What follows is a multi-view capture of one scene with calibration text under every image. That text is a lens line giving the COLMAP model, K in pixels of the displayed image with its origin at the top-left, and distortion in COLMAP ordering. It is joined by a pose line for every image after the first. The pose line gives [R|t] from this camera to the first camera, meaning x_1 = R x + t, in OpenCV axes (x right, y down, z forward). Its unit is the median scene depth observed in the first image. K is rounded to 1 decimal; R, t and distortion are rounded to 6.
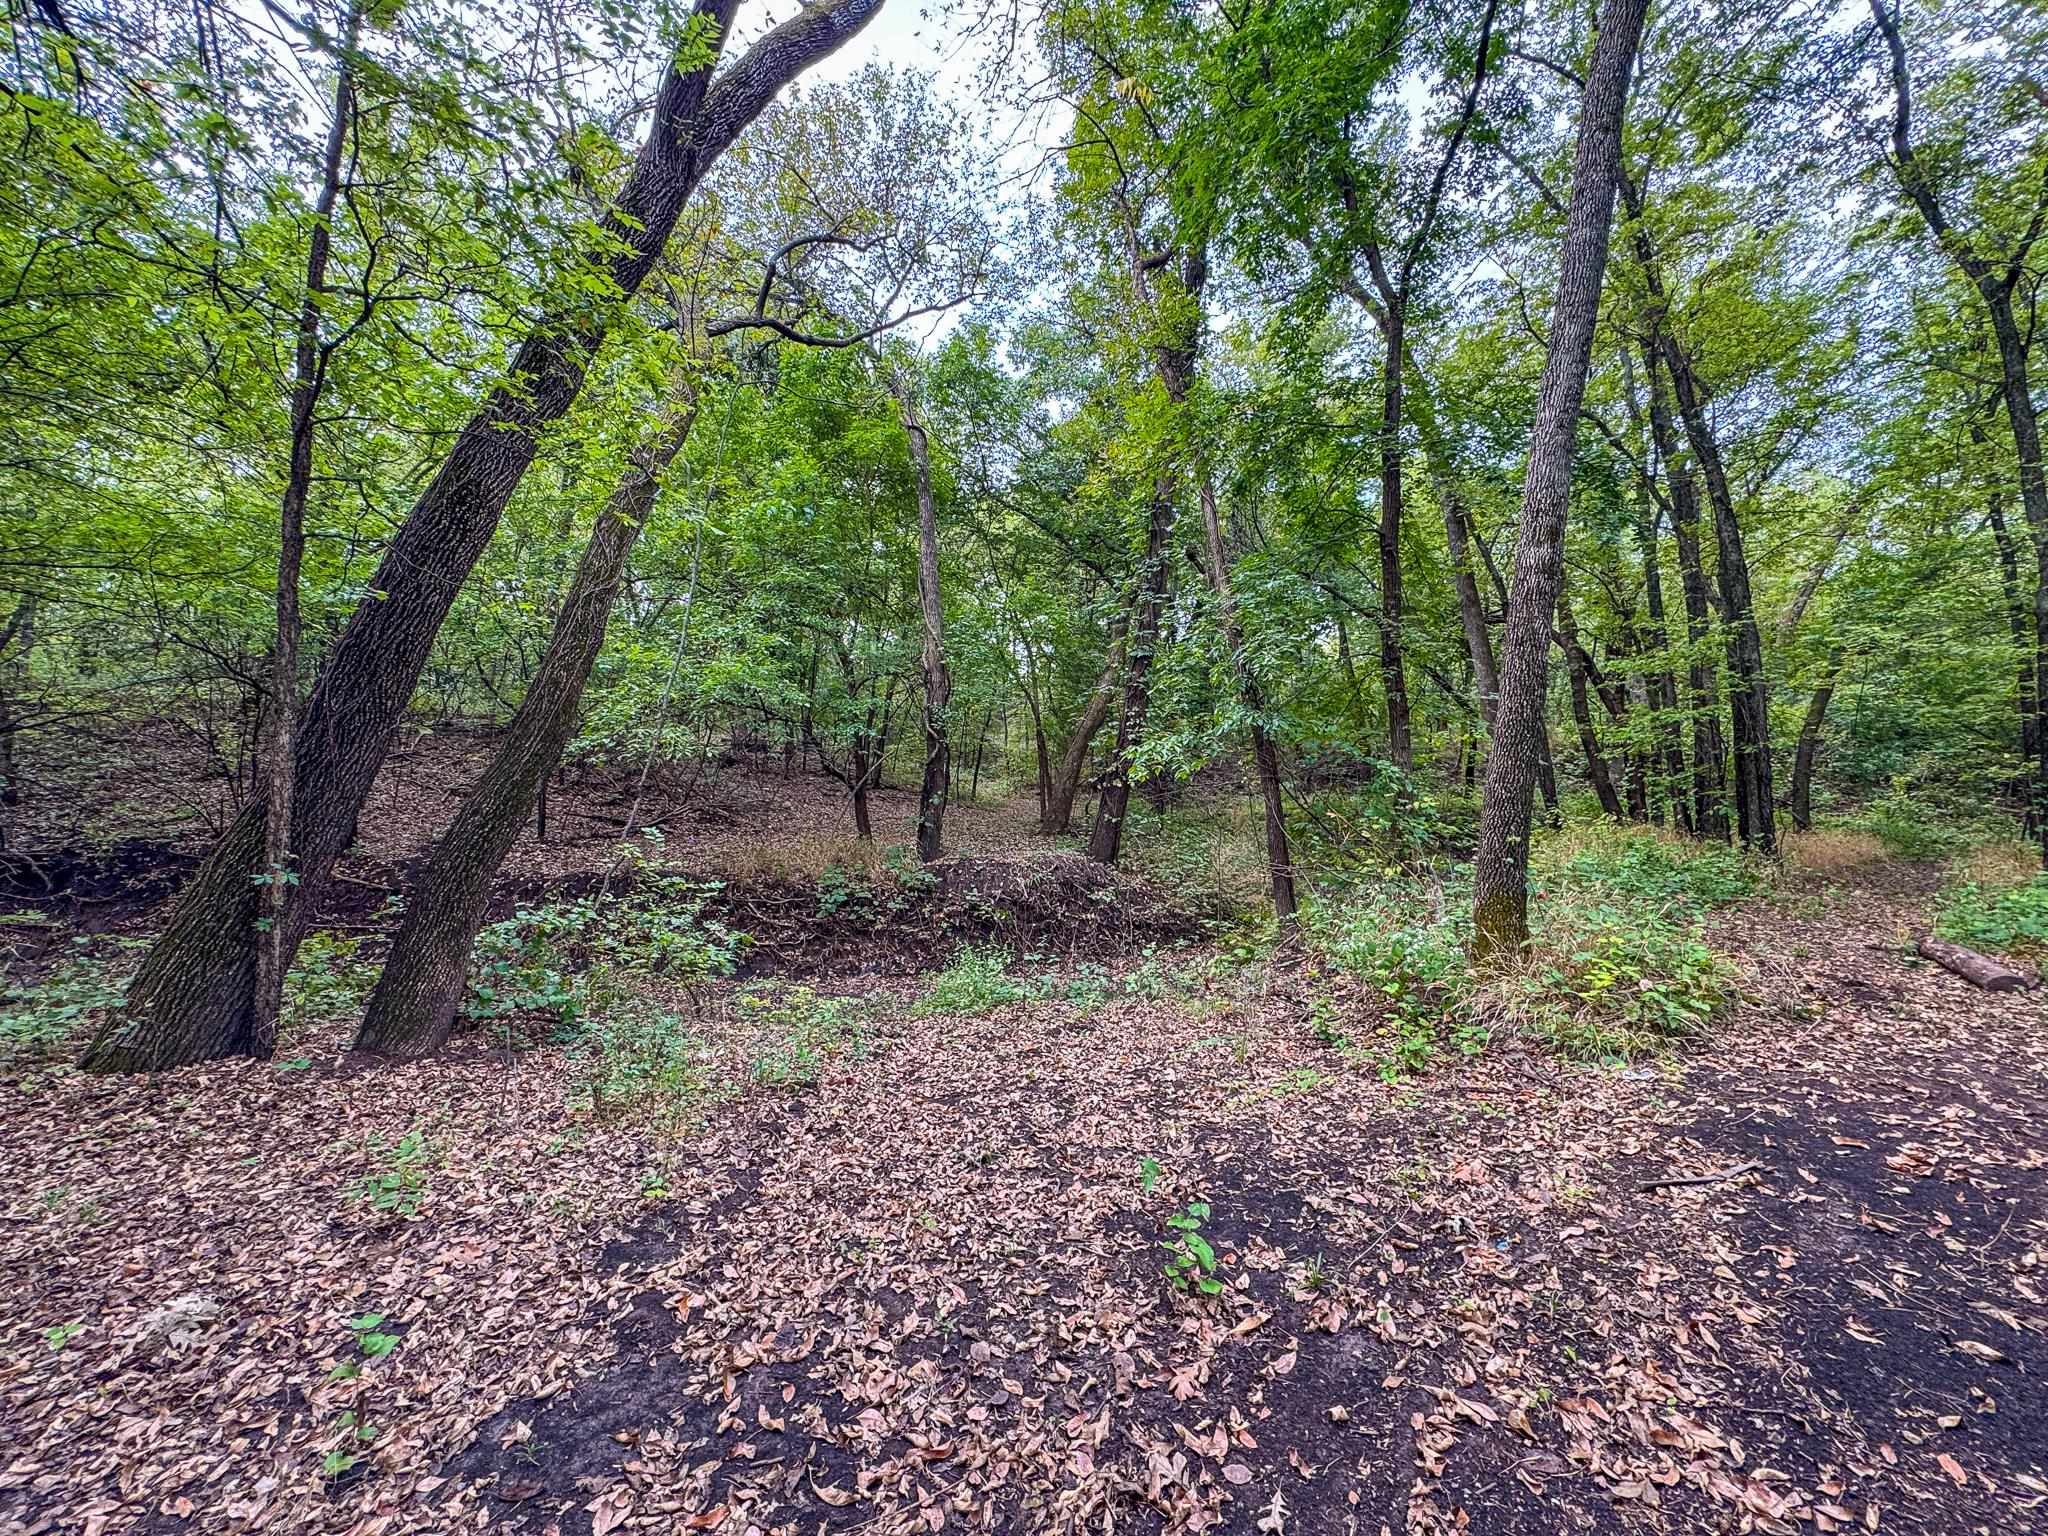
lens RADIAL K [[812.5, 0, 1018.2], [0, 812.5, 761.9], [0, 0, 1]] dist [-0.001698, -0.000468]
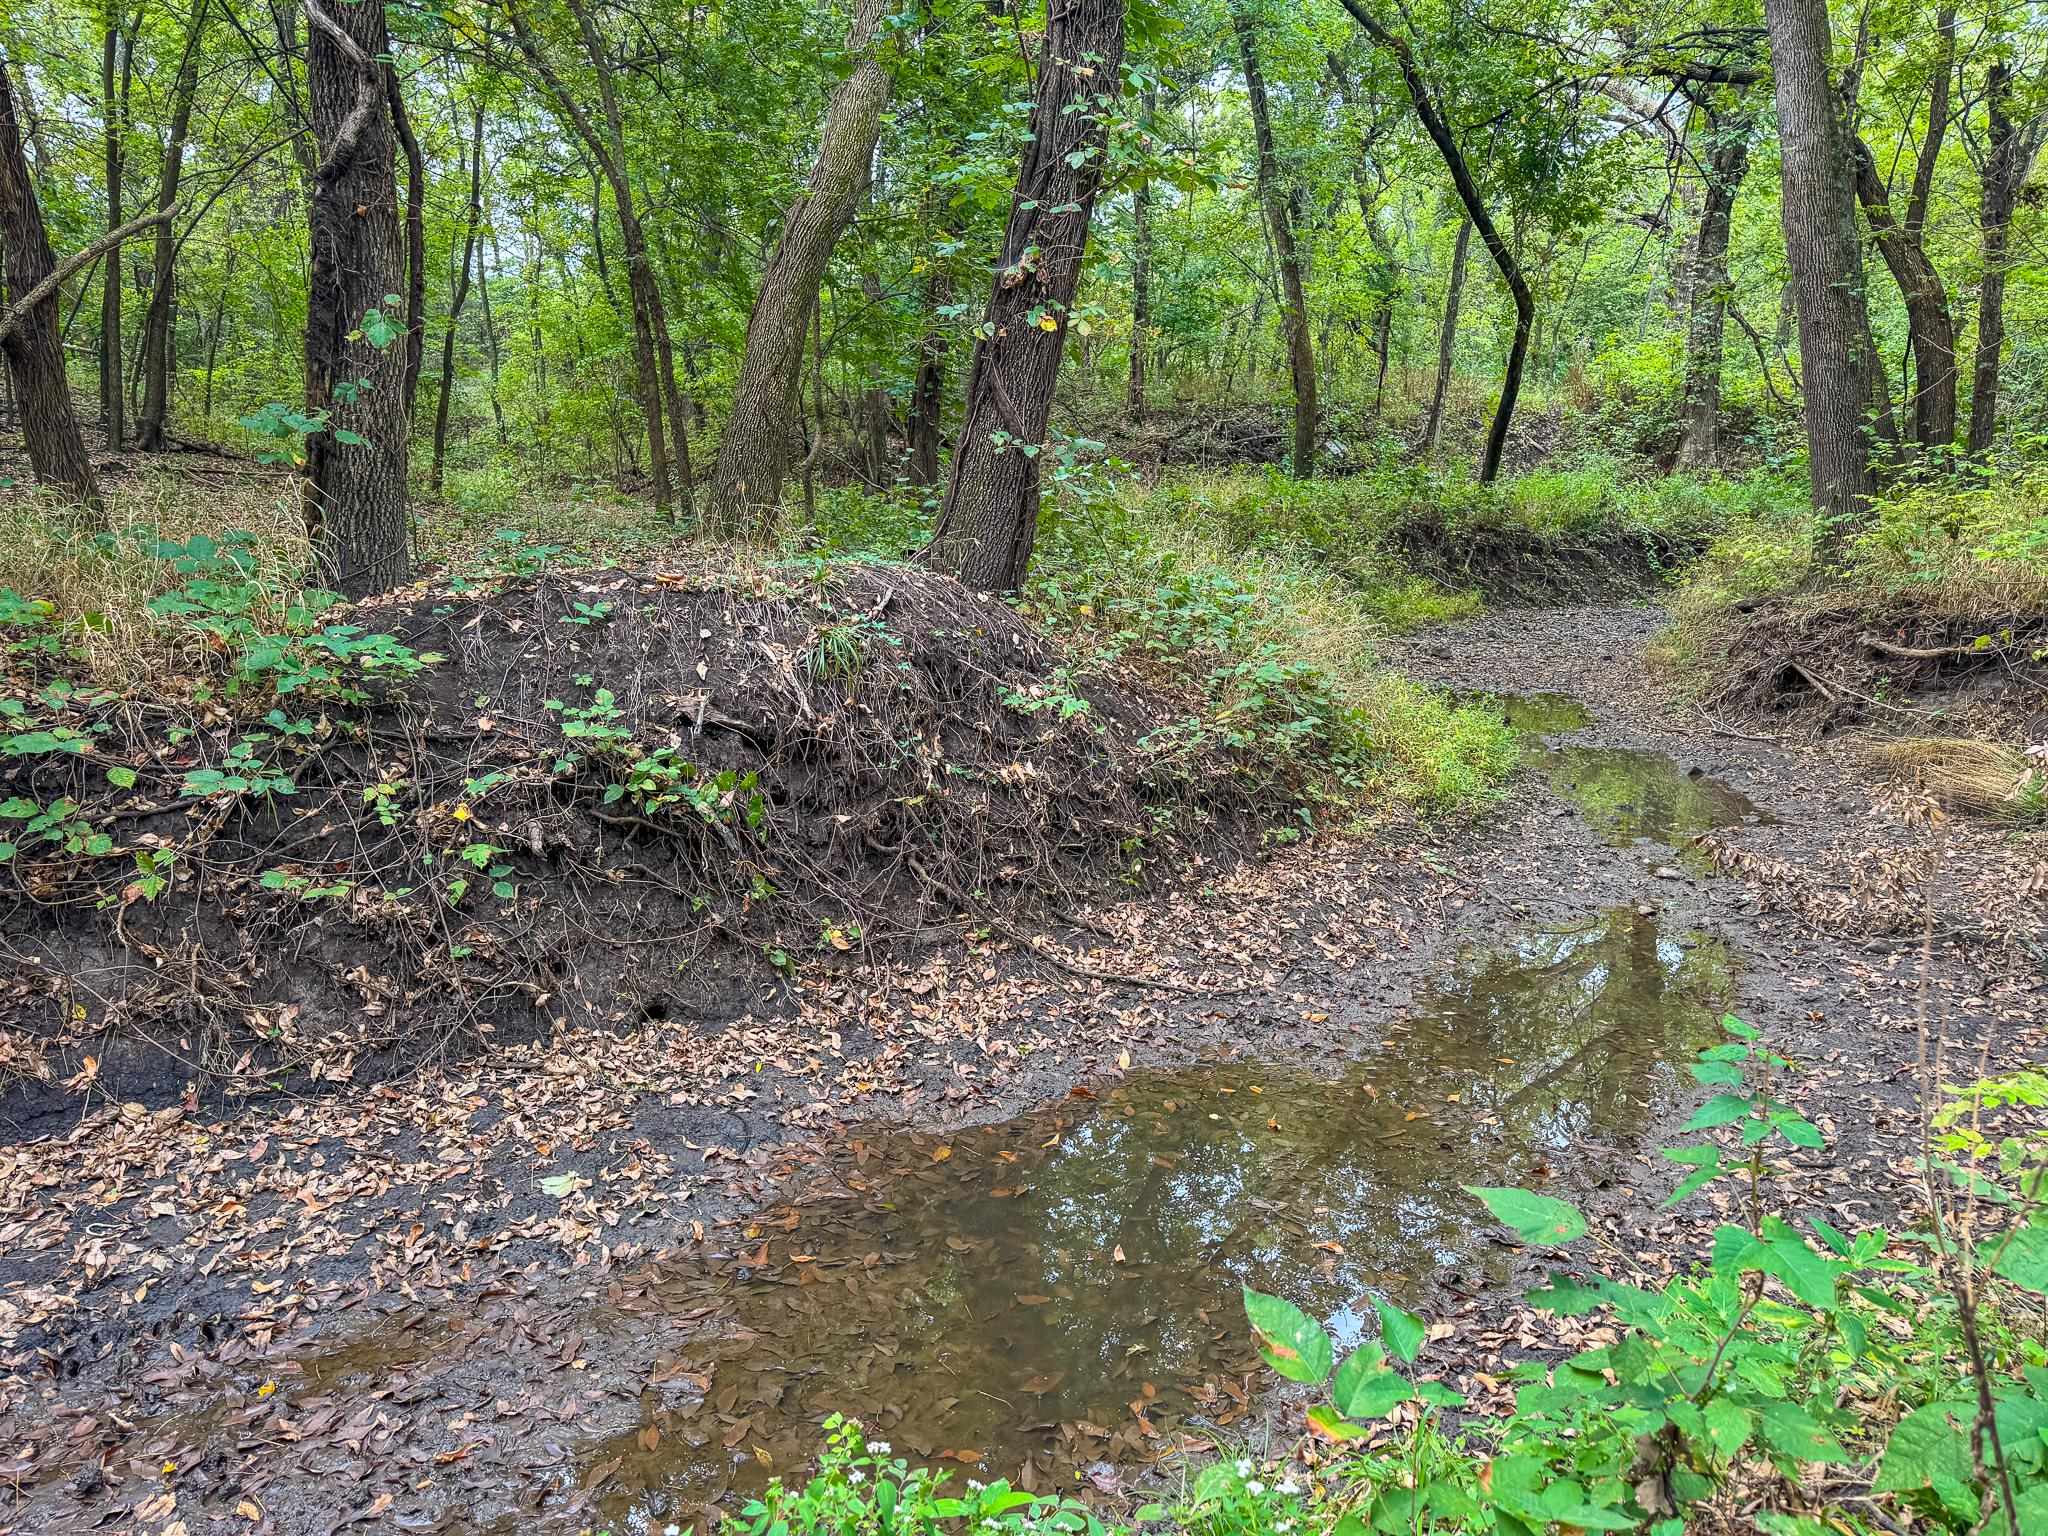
lens RADIAL K [[1423.4, 0, 1024.0], [0, 1423.4, 768.0], [0, 0, 1]] dist [0.070435, -0.090260]
pose [[0.942040, -0.064438, 0.329253, -0.126812], [-0.002152, 0.980201, 0.197992, 0.159865], [-0.335492, -0.187225, 0.923251, 0.953292]]
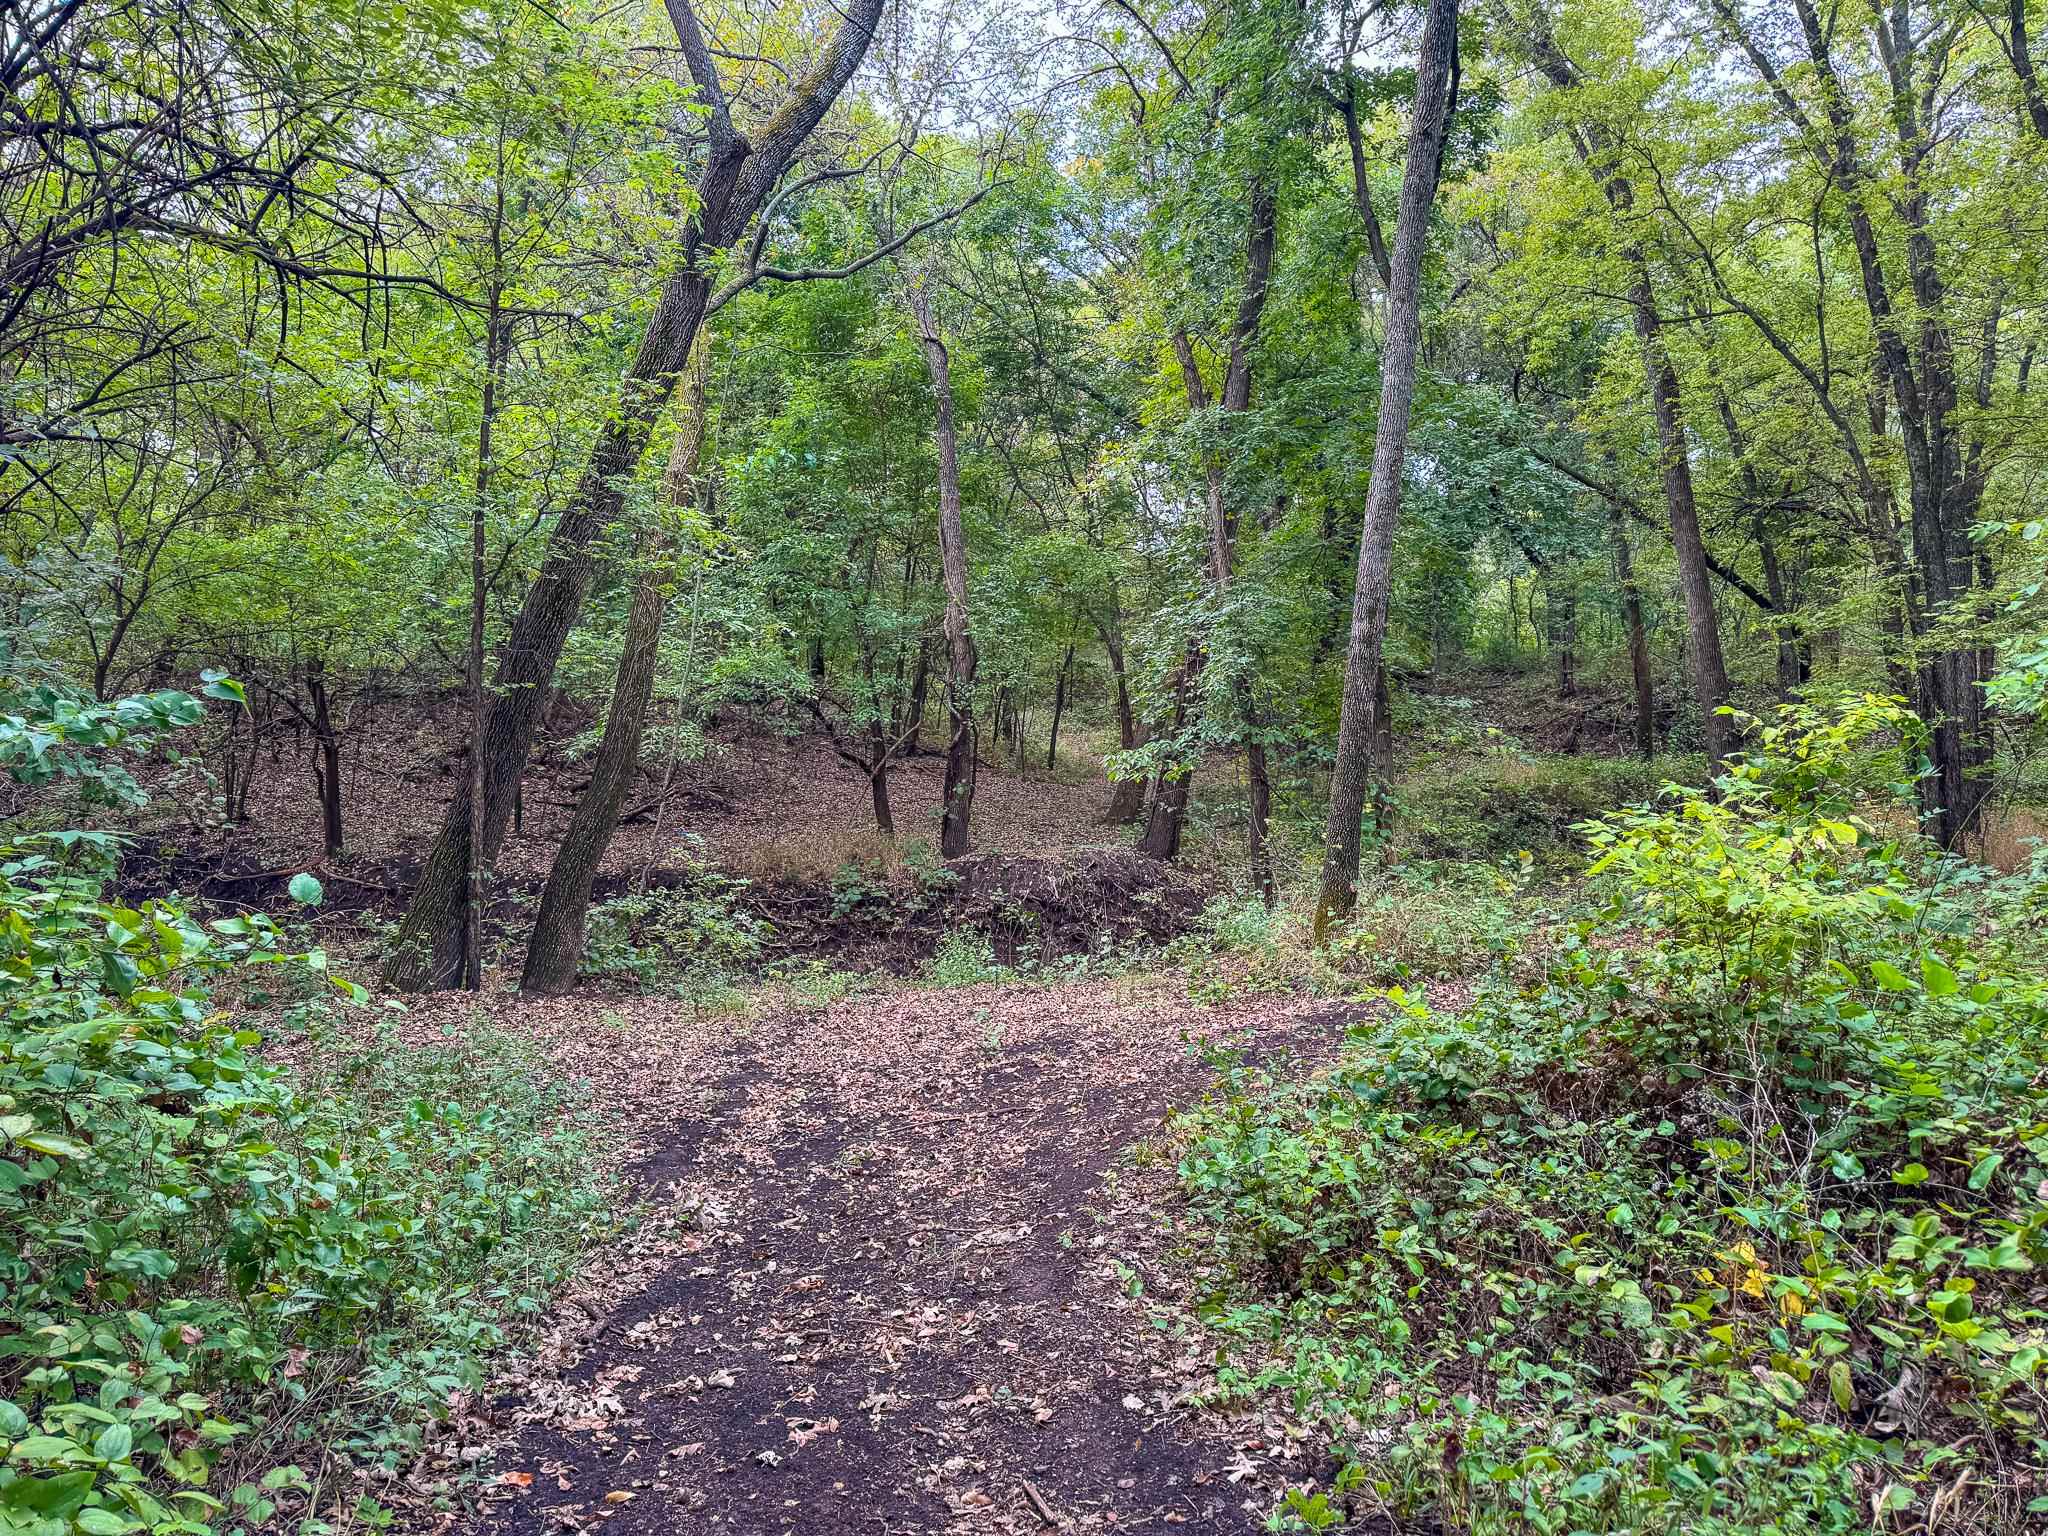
lens RADIAL K [[1423.4, 0, 1024.0], [0, 1423.4, 768.0], [0, 0, 1]] dist [0.070435, -0.090260]
pose [[0.993855, -0.006951, -0.110469, 0.255576], [0.013820, 0.998009, 0.061541, -0.129428], [0.109821, -0.062689, 0.991972, -0.972518]]
